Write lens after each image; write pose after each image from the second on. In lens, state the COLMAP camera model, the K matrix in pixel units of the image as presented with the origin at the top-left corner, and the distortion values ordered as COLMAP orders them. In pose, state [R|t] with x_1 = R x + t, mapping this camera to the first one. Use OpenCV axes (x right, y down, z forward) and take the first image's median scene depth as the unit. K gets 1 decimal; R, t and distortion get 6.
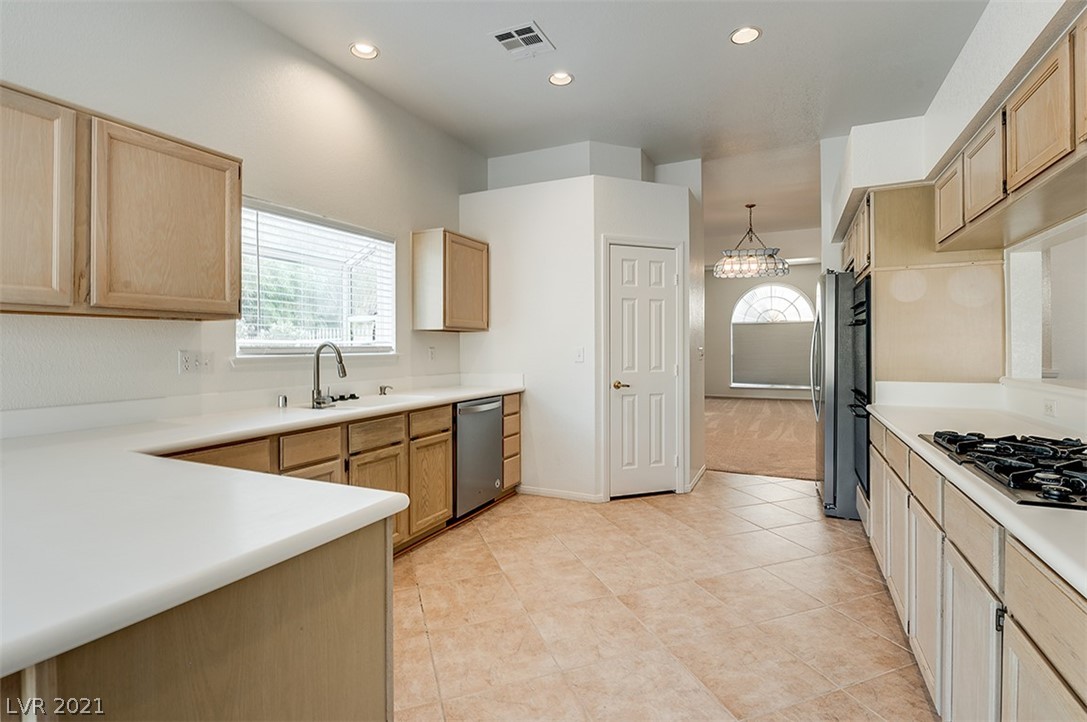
lens RADIAL K [[509.9, 0, 562.4], [0, 509.9, 349.5], [0, 0, 1]] dist [-0.002434, -0.000290]
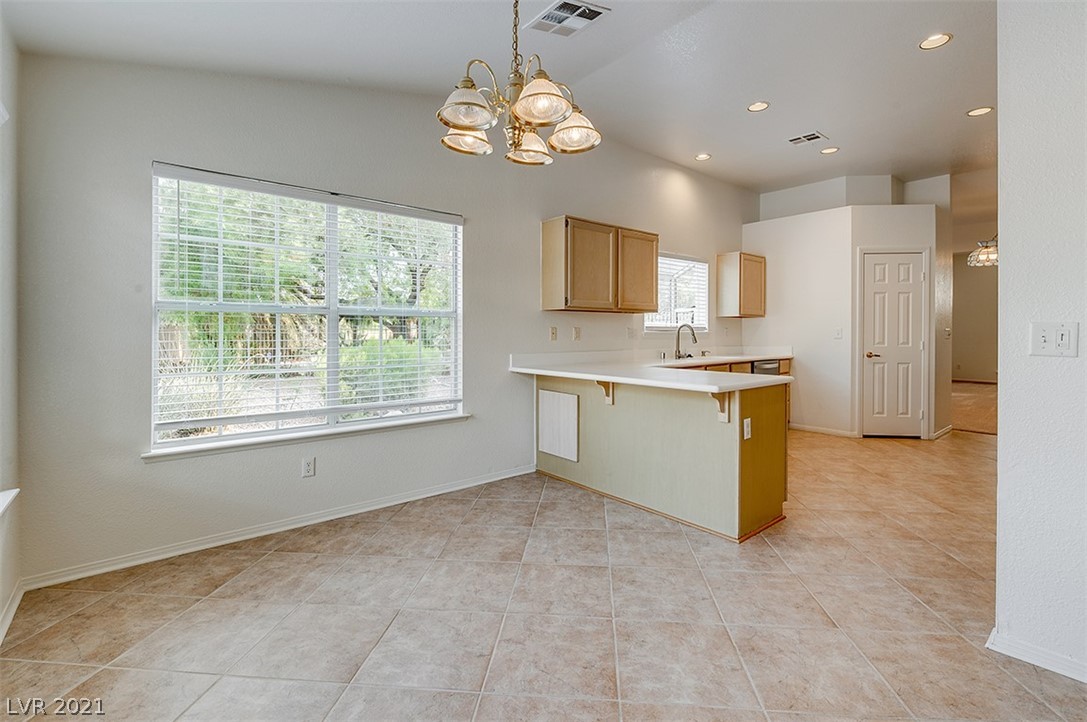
lens RADIAL K [[491.3, 0, 550.2], [0, 491.3, 338.1], [0, 0, 1]] dist [-0.000680, -0.000150]
pose [[0.903471, 0.007197, -0.428589, -0.129452], [-0.005355, 0.999971, 0.005503, 0.025883], [0.428616, -0.002677, 0.903483, -0.713554]]
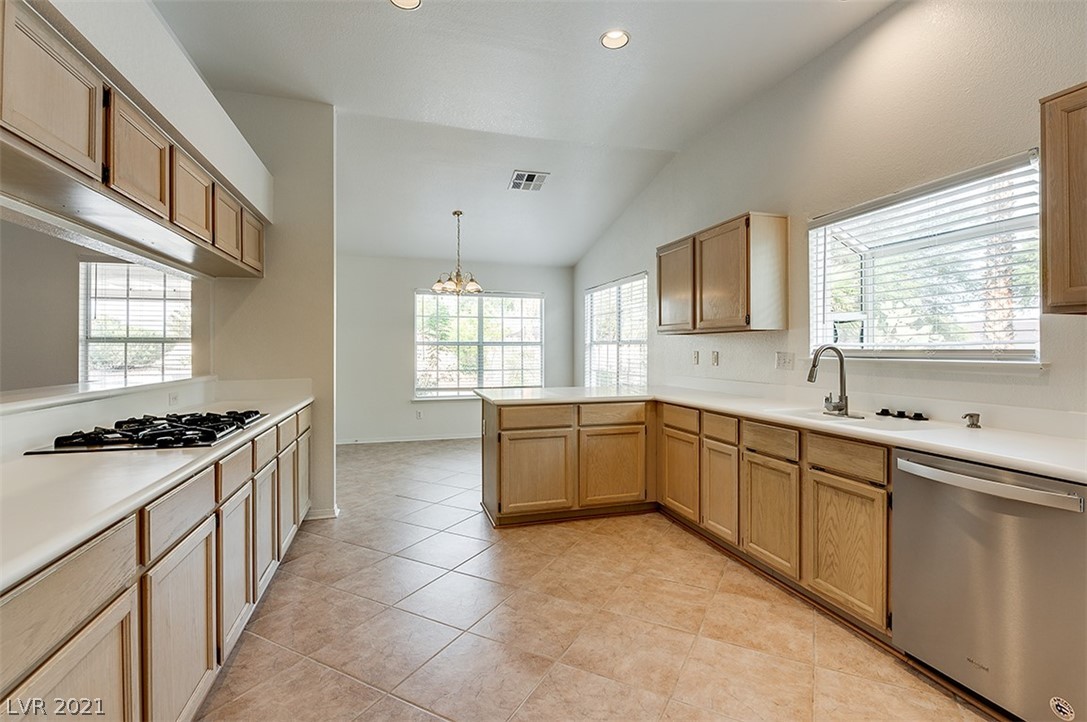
lens RADIAL K [[491.3, 0, 550.2], [0, 491.3, 338.1], [0, 0, 1]] dist [-0.000680, -0.000150]
pose [[-0.749790, -0.007713, -0.661631, 0.482012], [0.000479, 0.999925, -0.012200, -0.014876], [0.661676, -0.009465, -0.749730, 1.212729]]
